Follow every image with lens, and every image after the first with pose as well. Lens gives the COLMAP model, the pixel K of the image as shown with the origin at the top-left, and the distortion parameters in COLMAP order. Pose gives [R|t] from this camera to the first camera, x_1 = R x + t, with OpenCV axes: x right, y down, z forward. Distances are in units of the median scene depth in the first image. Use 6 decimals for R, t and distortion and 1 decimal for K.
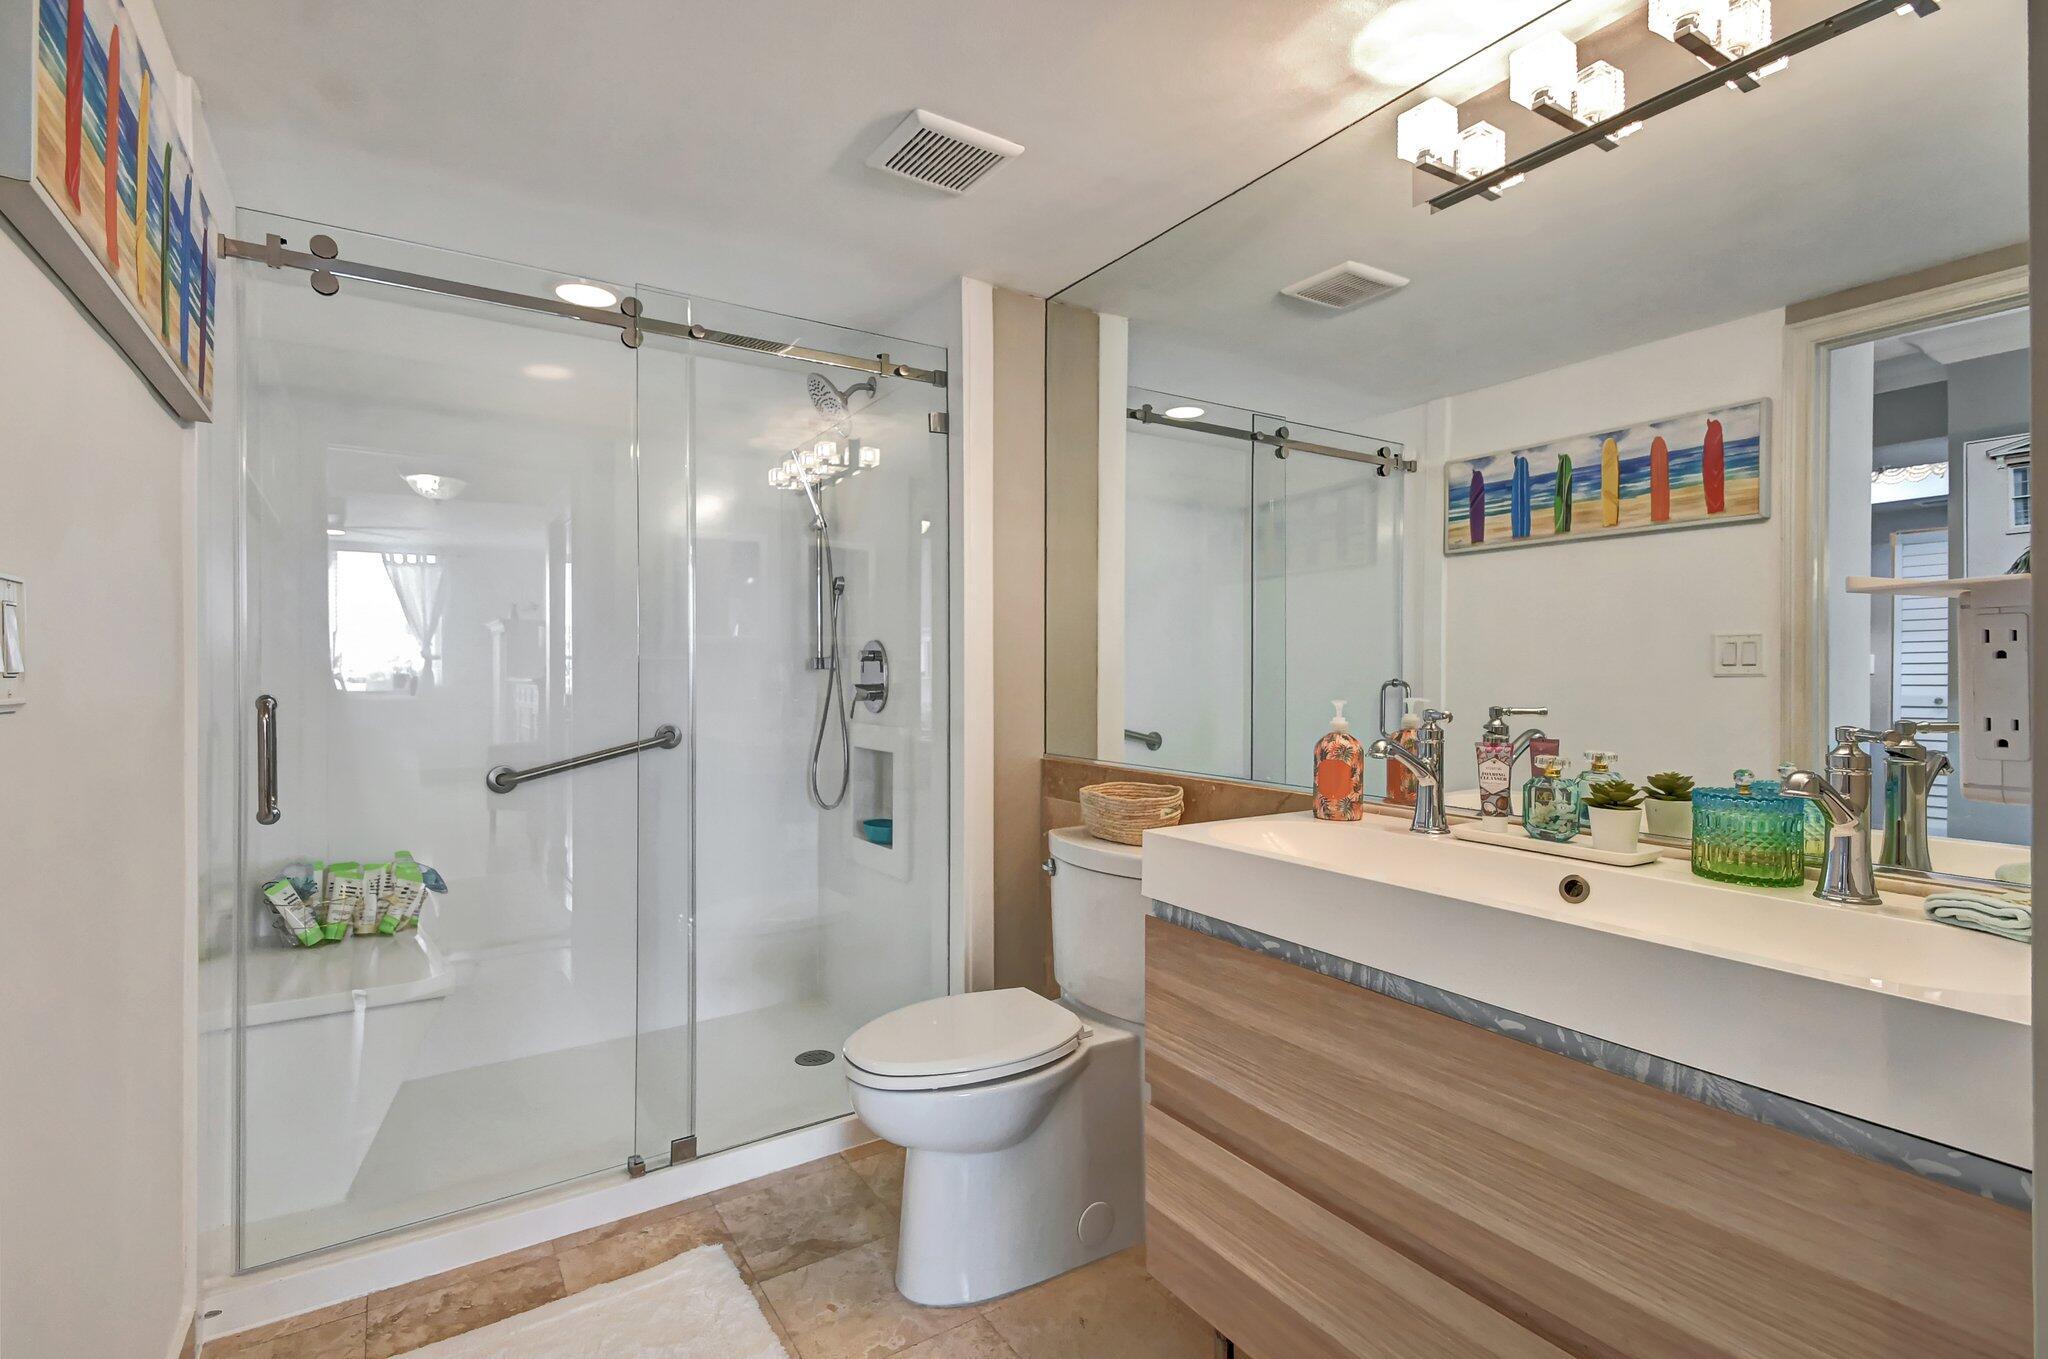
lens RADIAL K [[955.5, 0, 961.0], [0, 955.5, 672.8], [0, 0, 1]] dist [0.020414, -0.005188]
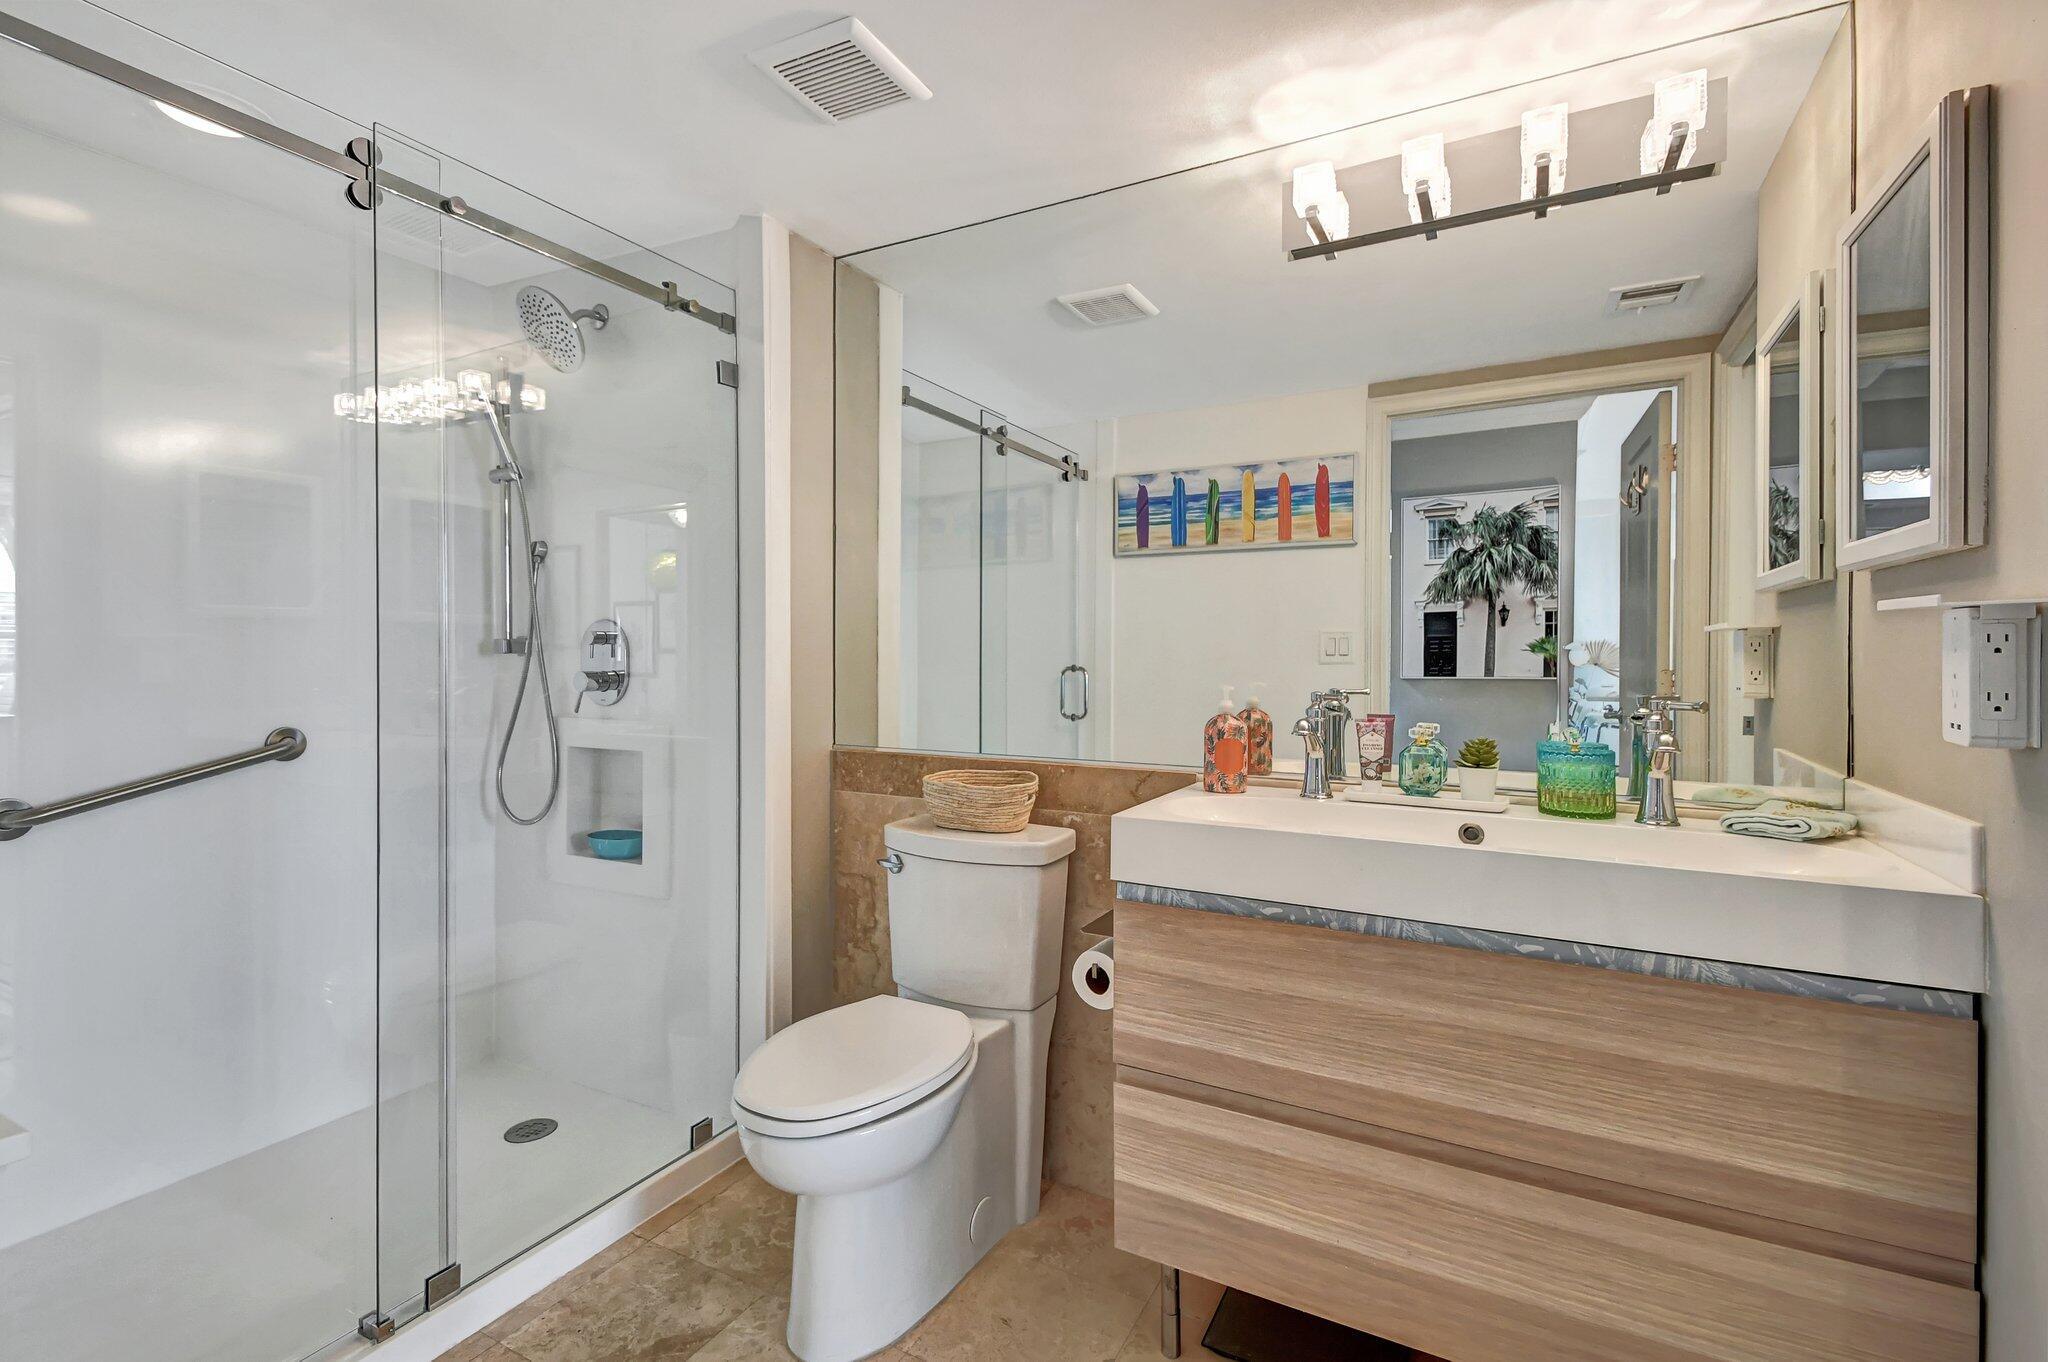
lens RADIAL K [[955.5, 0, 1031.5], [0, 955.5, 669.9], [0, 0, 1]] dist [0.020414, -0.005188]
pose [[0.870118, -0.001140, 0.492842, -0.262738], [-0.004340, 0.999941, 0.009976, 0.001021], [-0.492824, -0.010819, 0.870062, 0.113692]]
